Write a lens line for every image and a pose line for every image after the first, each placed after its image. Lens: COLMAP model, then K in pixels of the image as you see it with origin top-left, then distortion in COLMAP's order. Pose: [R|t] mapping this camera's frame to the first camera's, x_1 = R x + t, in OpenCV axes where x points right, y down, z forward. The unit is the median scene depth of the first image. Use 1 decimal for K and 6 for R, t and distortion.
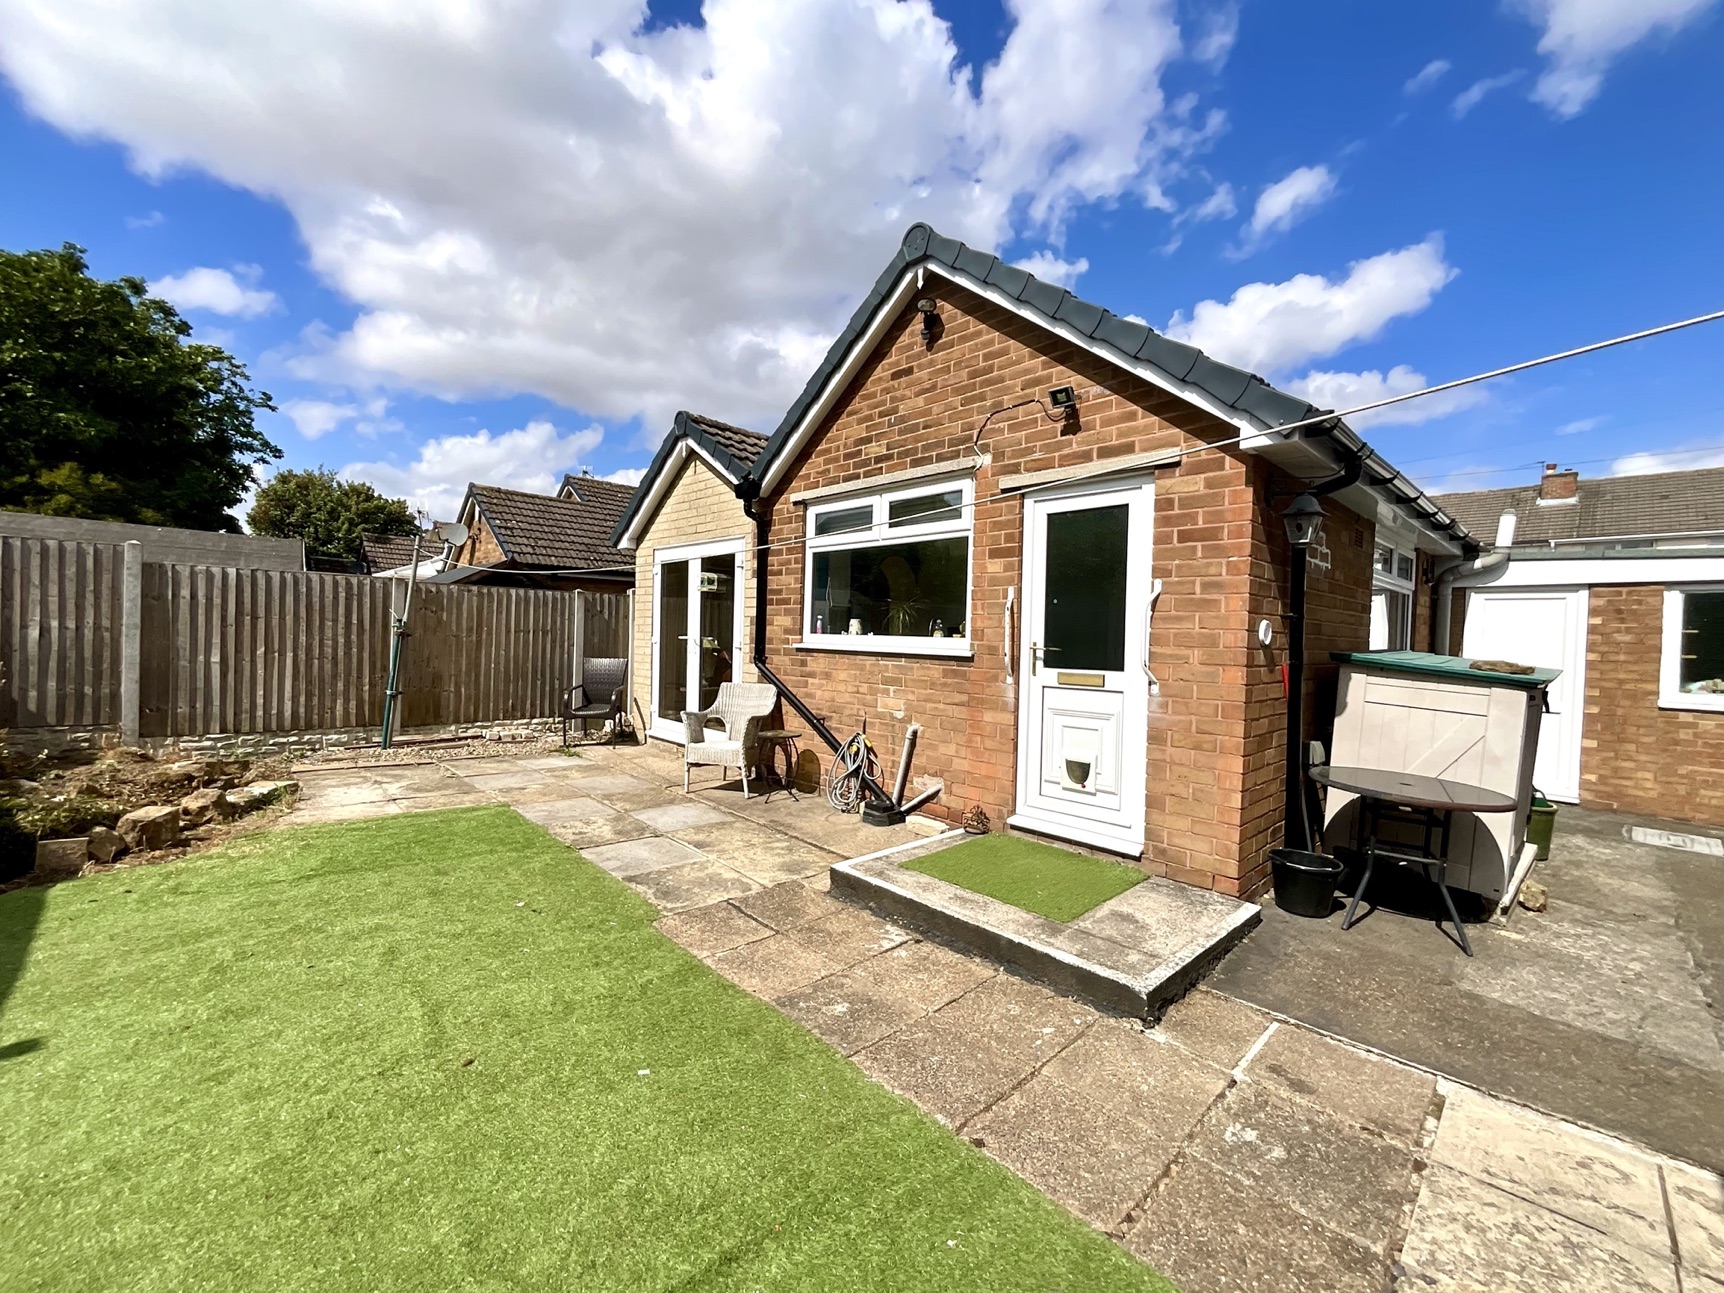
lens RADIAL K [[700.2, 0, 861.4], [0, 700.2, 652.7], [0, 0, 1]] dist [-0.002454, 0.003176]
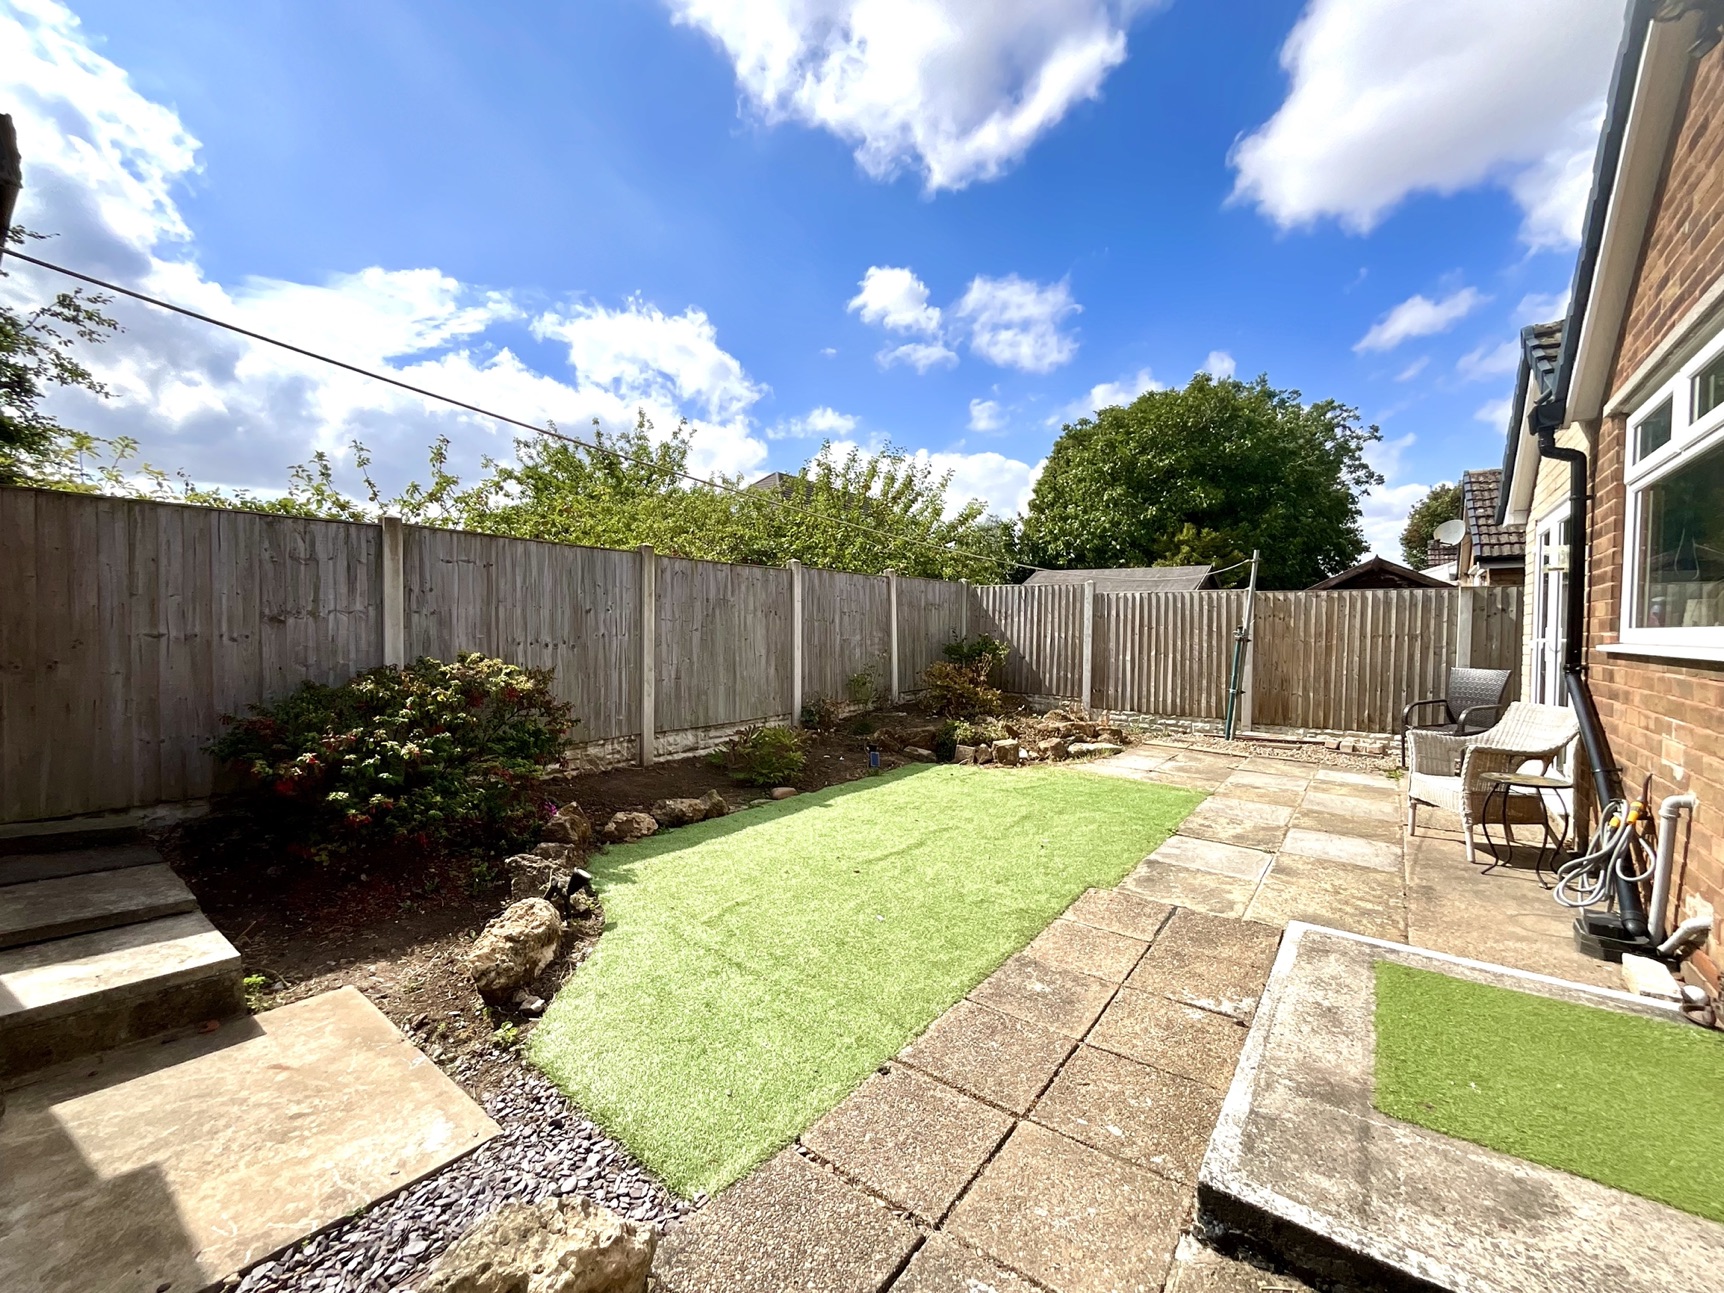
lens RADIAL K [[700.2, 0, 861.4], [0, 700.2, 652.7], [0, 0, 1]] dist [-0.002454, 0.003176]
pose [[0.161038, 0.006185, -0.986929, 0.415349], [-0.029759, 0.999556, 0.001408, 0.013120], [0.986499, 0.029143, 0.161151, 0.255066]]
